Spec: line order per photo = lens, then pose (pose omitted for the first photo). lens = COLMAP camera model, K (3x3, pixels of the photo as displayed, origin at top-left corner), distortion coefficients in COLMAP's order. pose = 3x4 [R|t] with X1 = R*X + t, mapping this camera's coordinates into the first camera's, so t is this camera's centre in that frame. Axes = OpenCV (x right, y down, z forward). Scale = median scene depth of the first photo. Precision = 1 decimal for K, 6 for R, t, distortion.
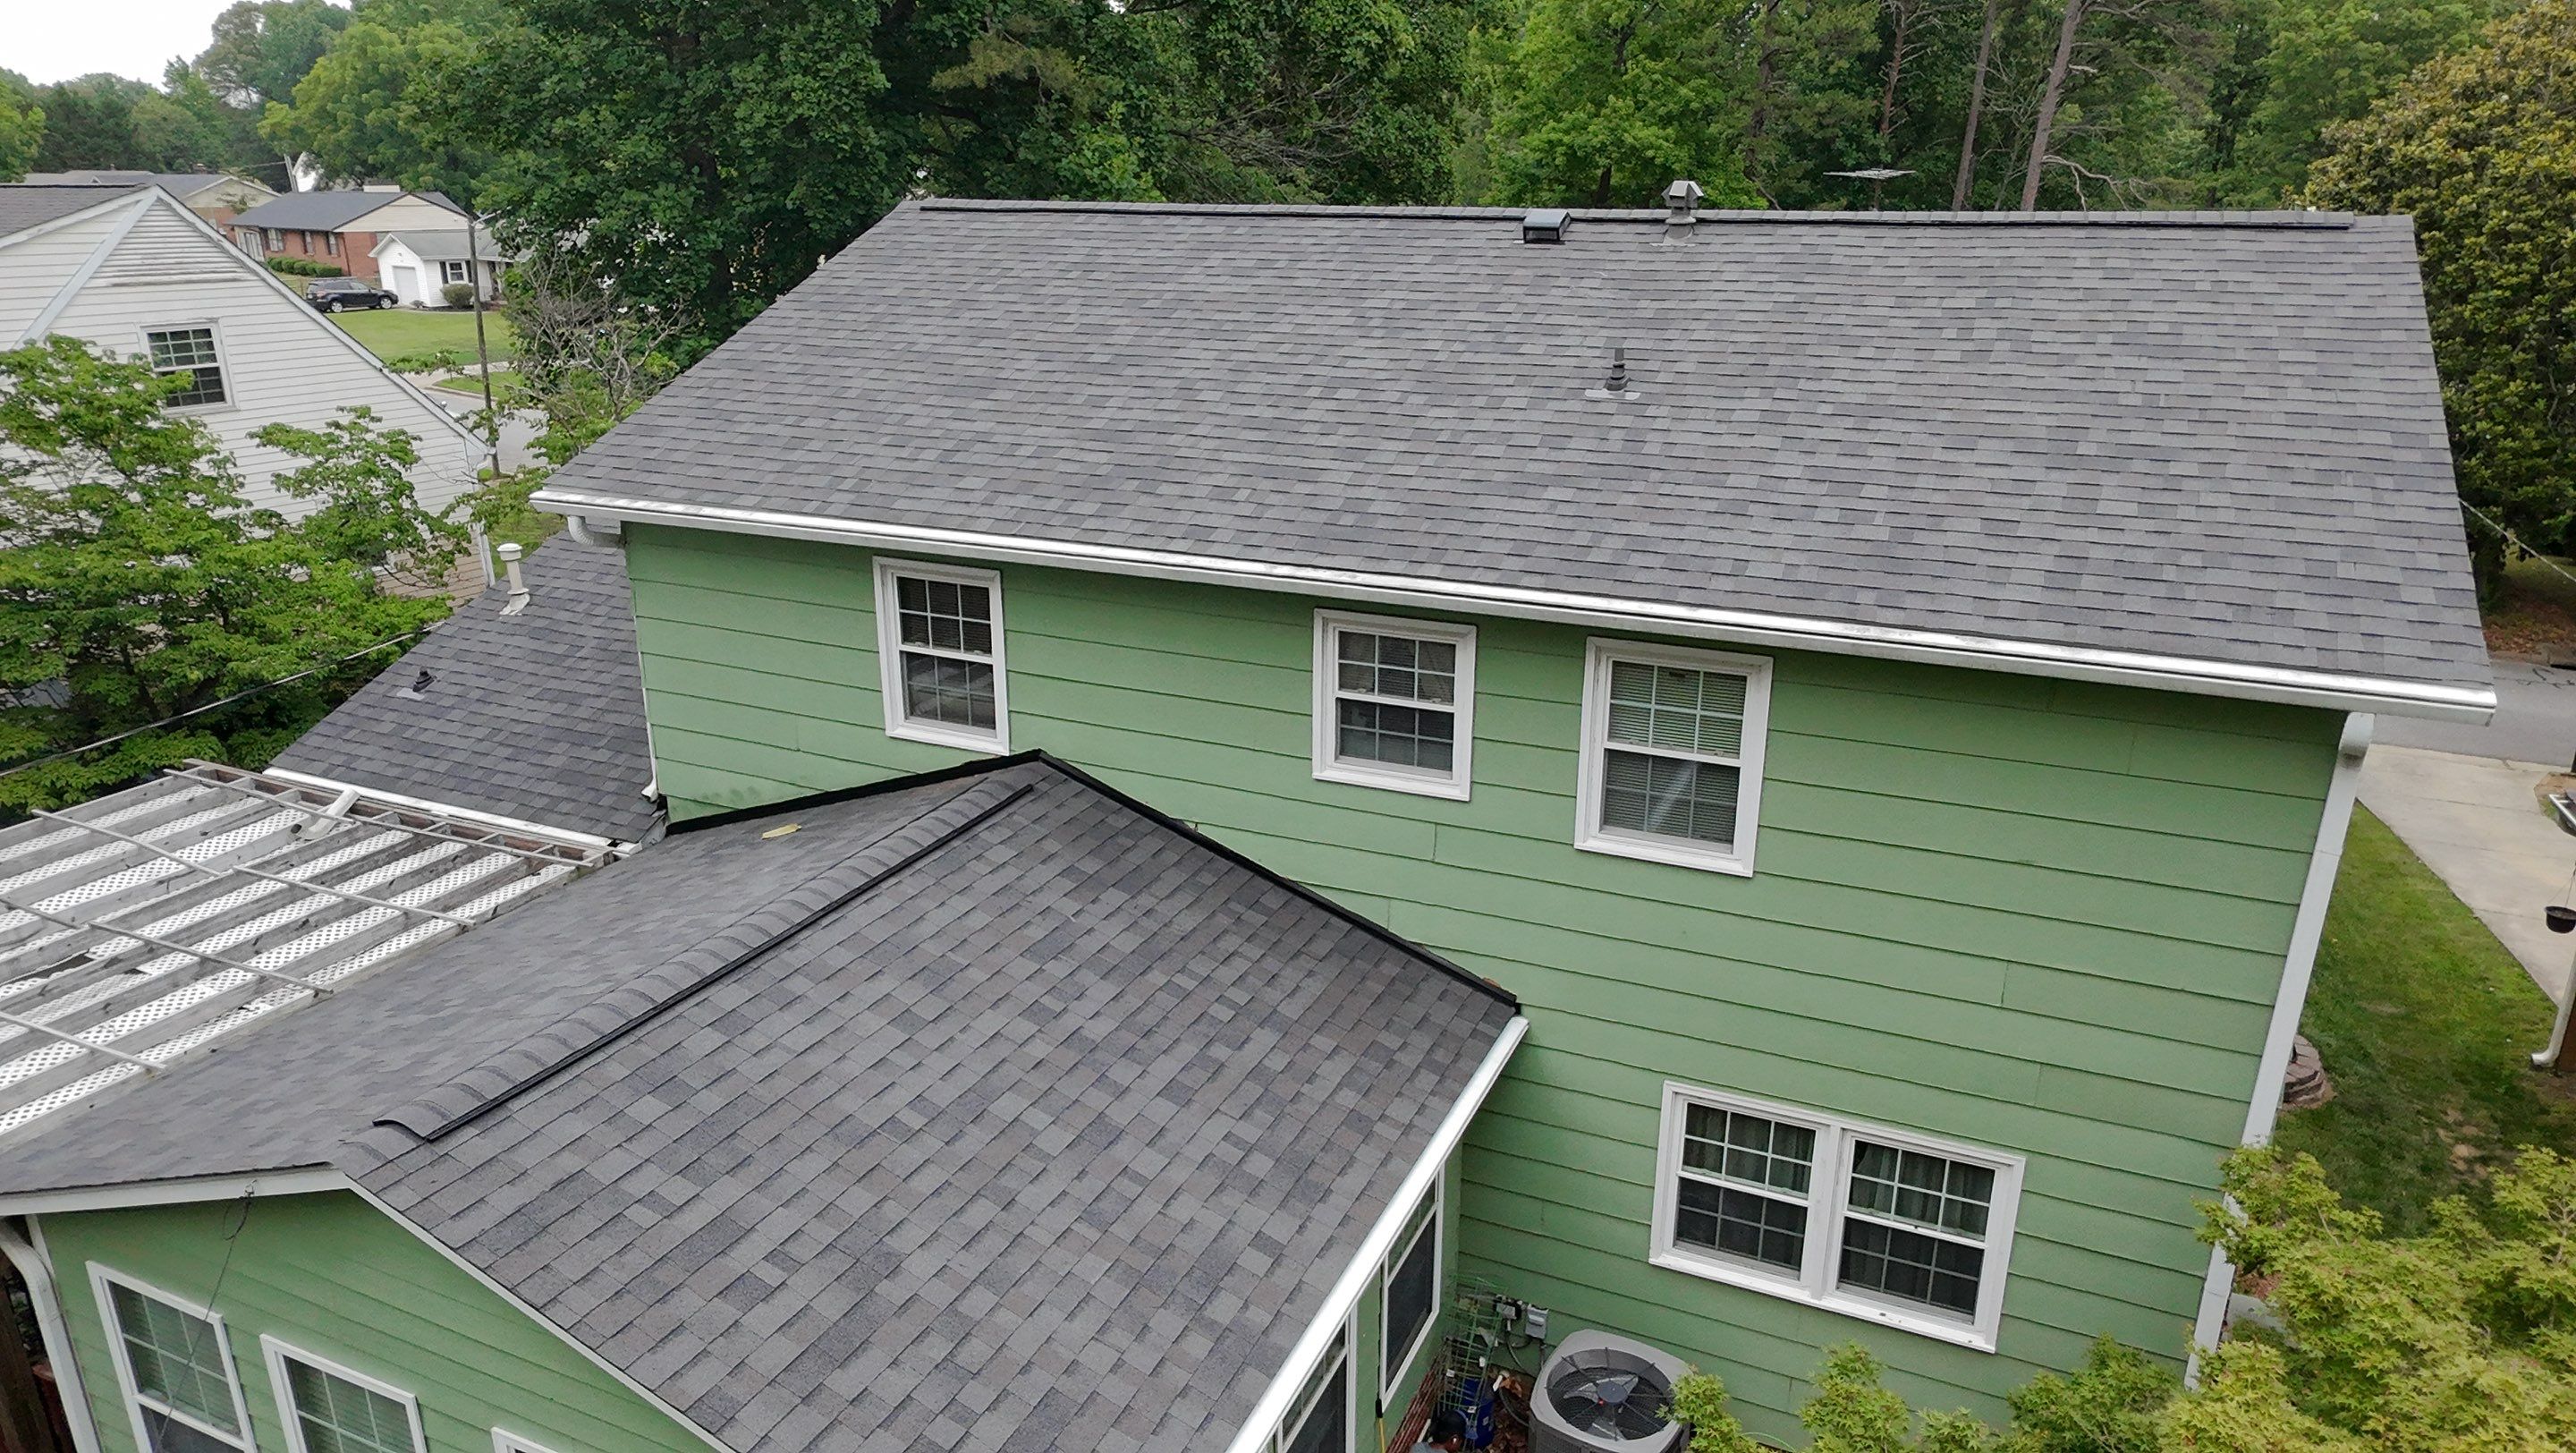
lens RADIAL K [[1644.7, 0, 1275.6], [0, 1644.7, 735.1], [0, 0, 1]] dist [0.004003, 0.002614]
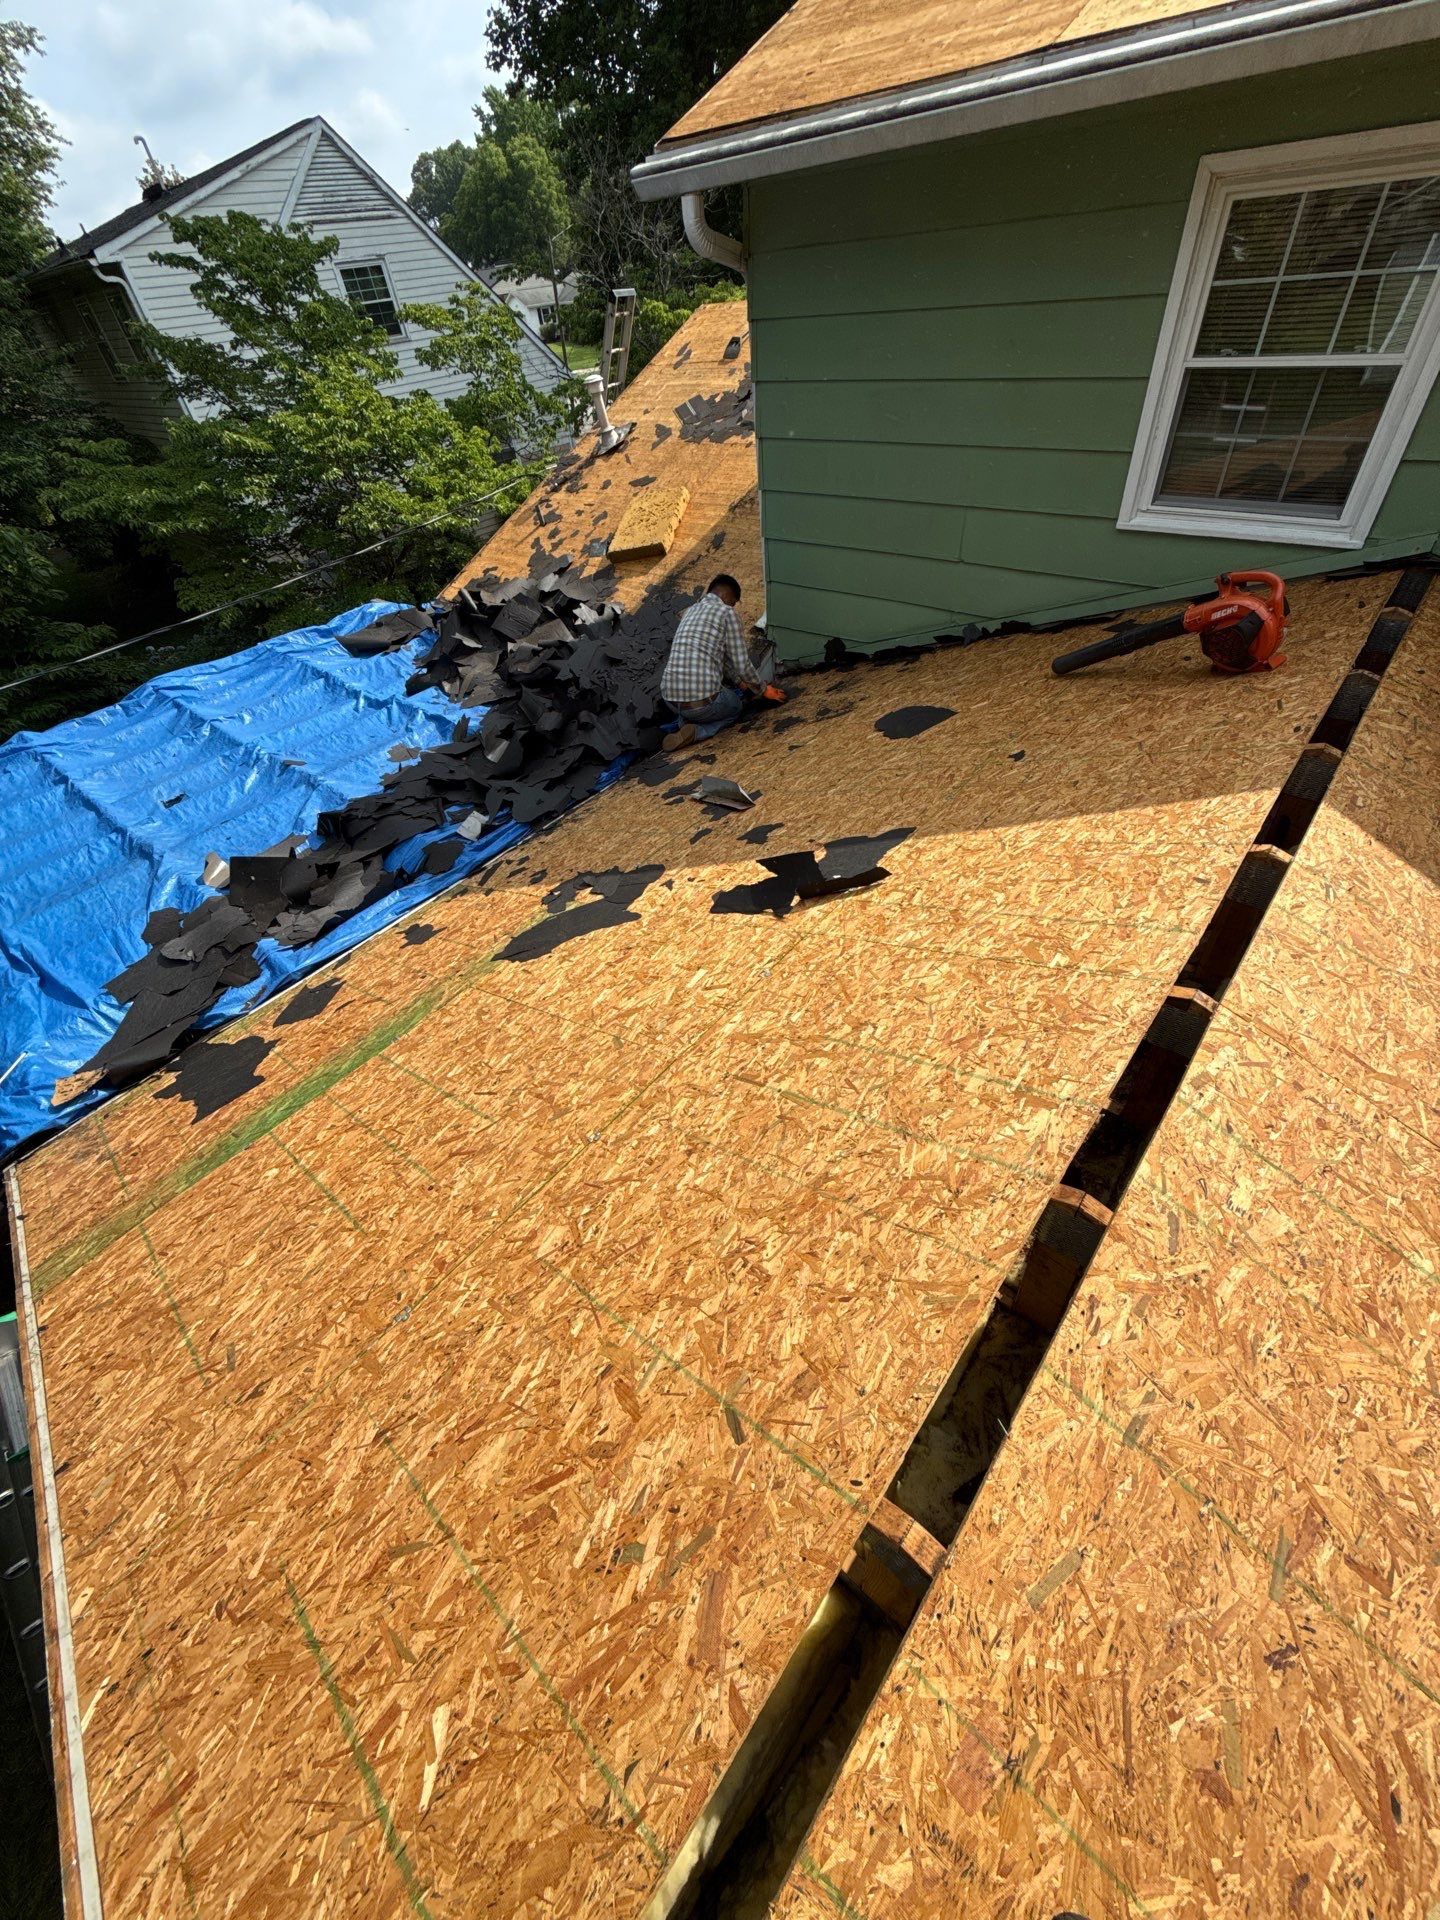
lens RADIAL K [[765.4, 0, 720.8], [0, 765.4, 957.0], [0, 0, 1]] dist [-0.000840, -0.000048]
pose [[0.959482, 0.105676, -0.261204, -0.341834], [0.013830, 0.908228, 0.418246, 0.033349], [0.281431, -0.404912, 0.869967, 0.681222]]
